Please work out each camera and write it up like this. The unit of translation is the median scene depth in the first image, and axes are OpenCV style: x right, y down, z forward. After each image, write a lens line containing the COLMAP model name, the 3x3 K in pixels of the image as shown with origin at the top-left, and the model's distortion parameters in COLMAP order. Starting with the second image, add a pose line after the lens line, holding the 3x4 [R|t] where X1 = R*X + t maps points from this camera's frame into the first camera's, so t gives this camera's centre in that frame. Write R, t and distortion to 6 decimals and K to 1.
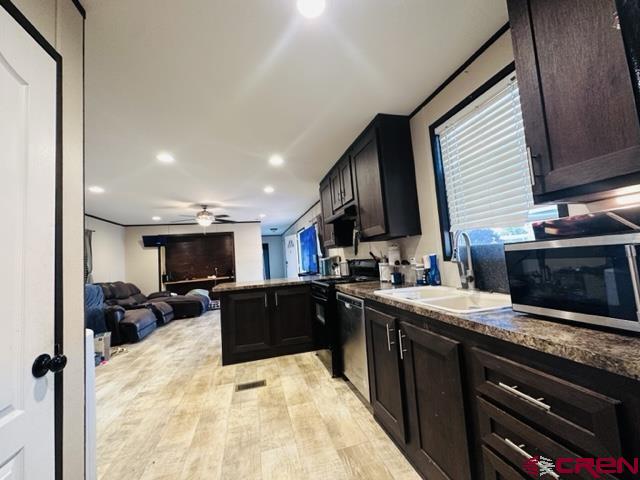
lens RADIAL K [[255.6, 0, 319.3], [0, 255.6, 239.5], [0, 0, 1]] dist [-0.002964, -0.000687]
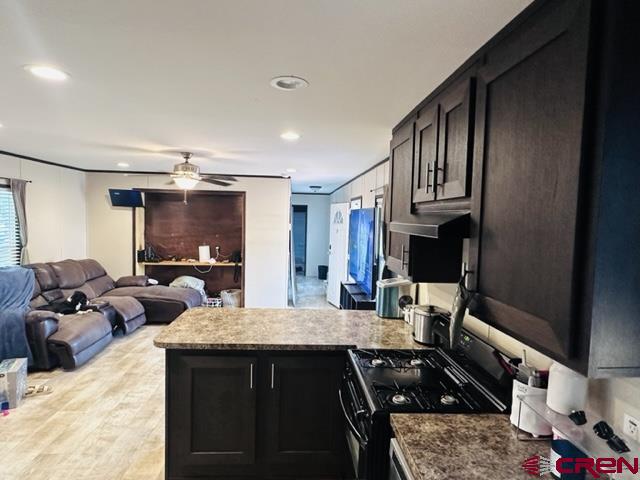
lens RADIAL K [[374.7, 0, 318.2], [0, 374.7, 240.0], [0, 0, 1]] dist [-0.019747, 0.004660]
pose [[0.976710, 0.107869, -0.185479, 0.014254], [-0.081208, 0.985978, 0.145785, -0.084861], [0.198604, -0.127328, 0.971774, 0.218825]]
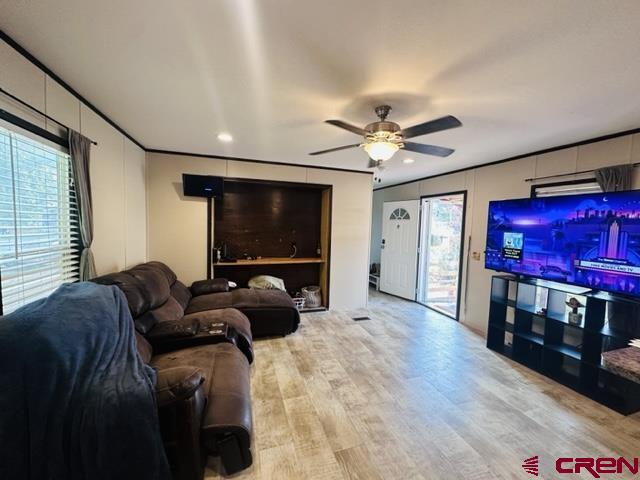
lens RADIAL K [[255.6, 0, 321.7], [0, 255.6, 234.6], [0, 0, 1]] dist [-0.002964, -0.000687]
pose [[0.992858, 0.093352, 0.074292, -0.555935], [-0.101026, 0.989080, 0.107308, 0.030723], [-0.063463, -0.114047, 0.991446, 0.571289]]
